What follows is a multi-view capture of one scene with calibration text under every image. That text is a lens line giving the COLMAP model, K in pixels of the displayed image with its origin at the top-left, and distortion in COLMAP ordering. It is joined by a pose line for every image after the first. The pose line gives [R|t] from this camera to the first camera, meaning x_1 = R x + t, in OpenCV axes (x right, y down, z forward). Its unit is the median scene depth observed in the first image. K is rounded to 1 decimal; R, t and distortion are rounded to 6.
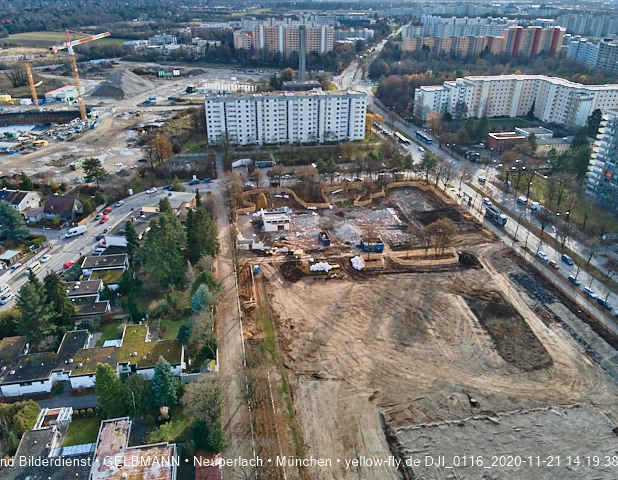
lens RADIAL K [[478.0, 0, 298.9], [0, 478.0, 239.3], [0, 0, 1]] dist [0.059669, -0.062744]
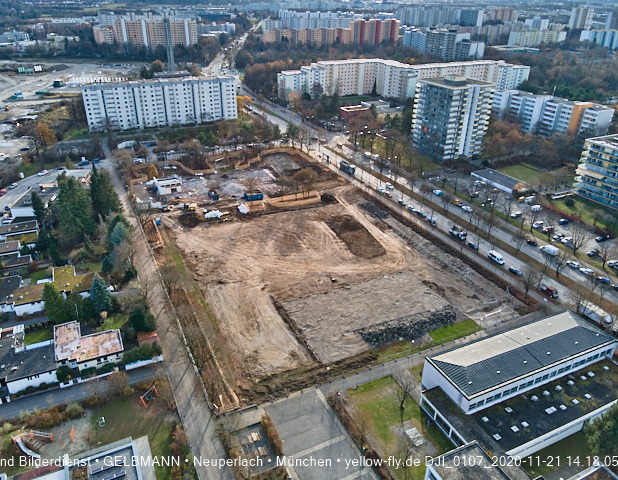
lens RADIAL K [[478.0, 0, 298.9], [0, 478.0, 239.3], [0, 0, 1]] dist [0.059669, -0.062744]
pose [[0.966082, -0.117666, 0.229871, -0.024773], [0.115906, 0.993034, 0.021193, 0.094984], [-0.230763, 0.006169, 0.972990, -0.184856]]
